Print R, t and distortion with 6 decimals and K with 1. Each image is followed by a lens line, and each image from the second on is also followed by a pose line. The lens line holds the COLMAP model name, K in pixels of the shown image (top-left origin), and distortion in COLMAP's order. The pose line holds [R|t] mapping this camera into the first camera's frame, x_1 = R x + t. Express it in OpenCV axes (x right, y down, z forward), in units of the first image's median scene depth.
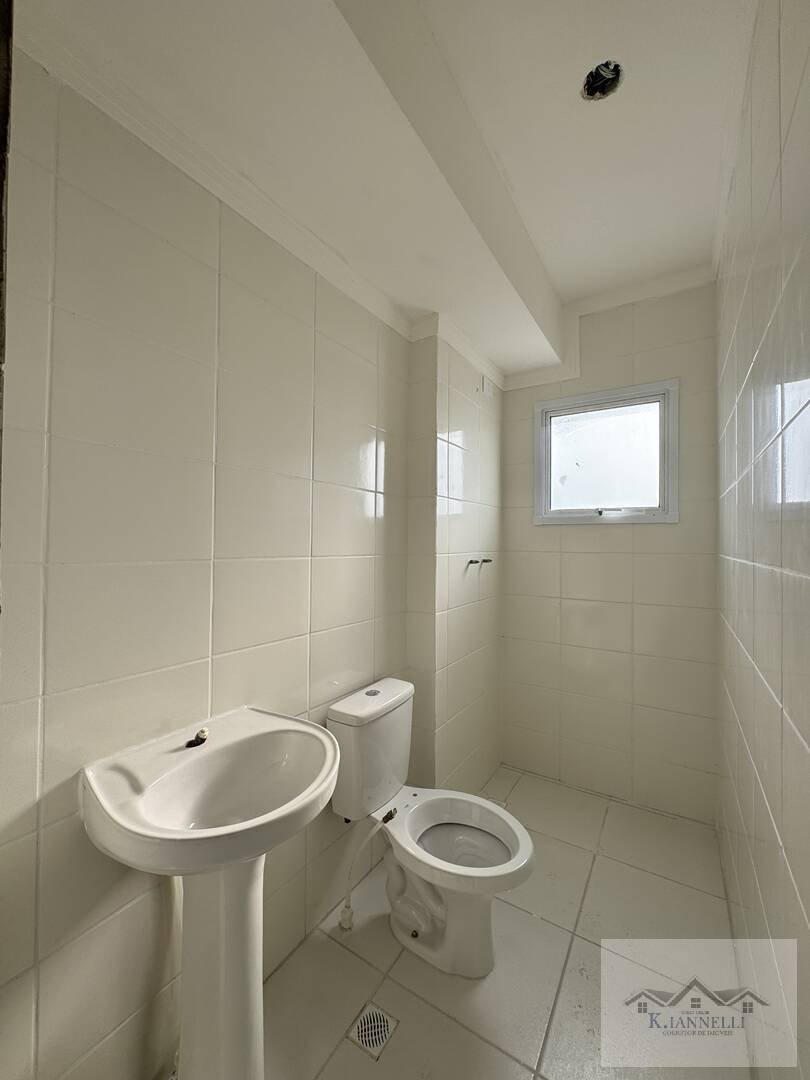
lens RADIAL K [[423.3, 0, 381.6], [0, 423.3, 536.1], [0, 0, 1]] dist [0.000256, 0.000445]
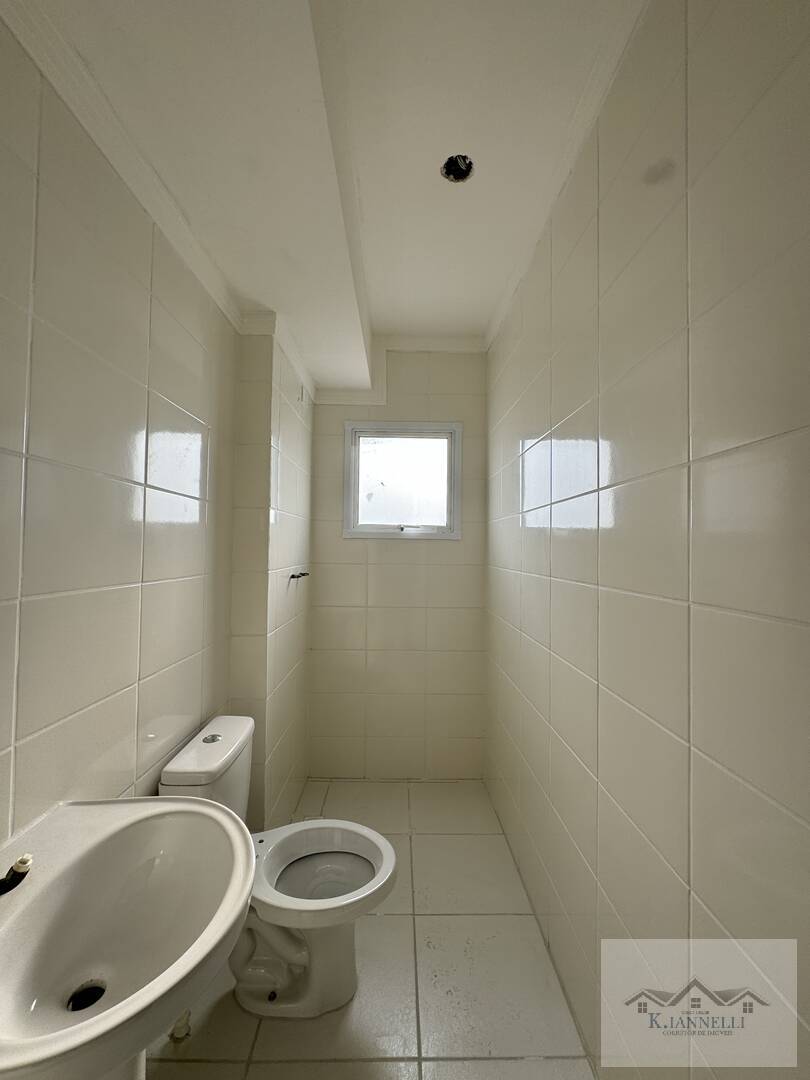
lens RADIAL K [[430.0, 0, 405.0], [0, 430.0, 540.0], [0, 0, 1]] dist [-0.001382, 0.000596]
pose [[0.837065, 0.015158, 0.546893, -0.137168], [-0.011678, 0.999883, -0.009840, -0.019169], [-0.546978, 0.001850, 0.837145, 0.050728]]
